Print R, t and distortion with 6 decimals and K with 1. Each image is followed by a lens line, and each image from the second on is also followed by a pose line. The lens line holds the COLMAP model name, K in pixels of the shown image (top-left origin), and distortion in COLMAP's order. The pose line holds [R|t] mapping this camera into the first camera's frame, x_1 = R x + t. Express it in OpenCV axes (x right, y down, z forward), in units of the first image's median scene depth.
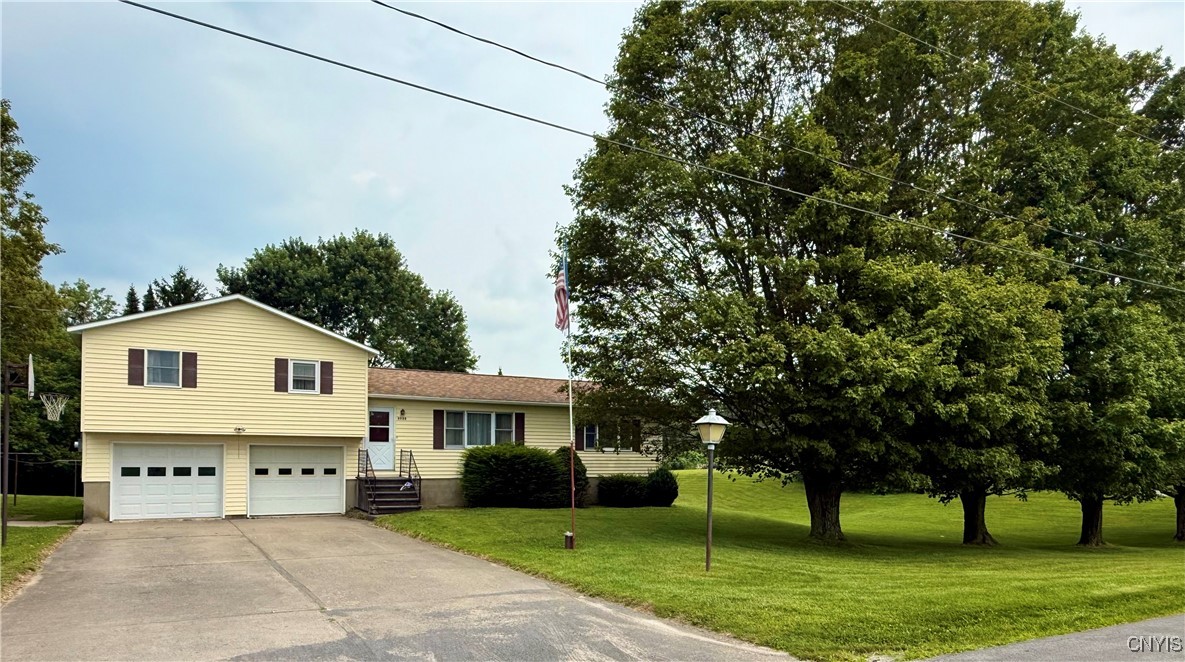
lens RADIAL K [[785.8, 0, 602.8], [0, 785.8, 445.4], [0, 0, 1]] dist [0.005733, -0.000531]
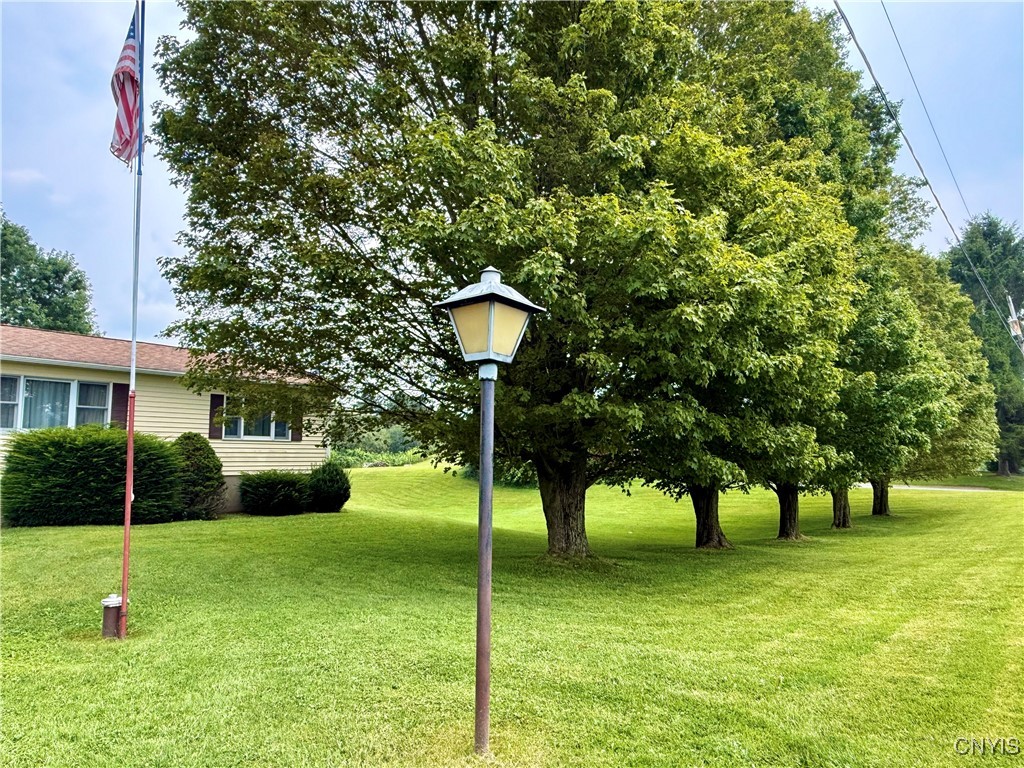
lens RADIAL K [[658.1, 0, 508.7], [0, 658.1, 385.2], [0, 0, 1]] dist [0.001533, 0.000930]
pose [[0.941916, 0.030299, 0.334480, 0.027142], [0.002312, 0.995314, -0.096672, 0.020550], [-0.335841, 0.091830, 0.937432, 0.407896]]
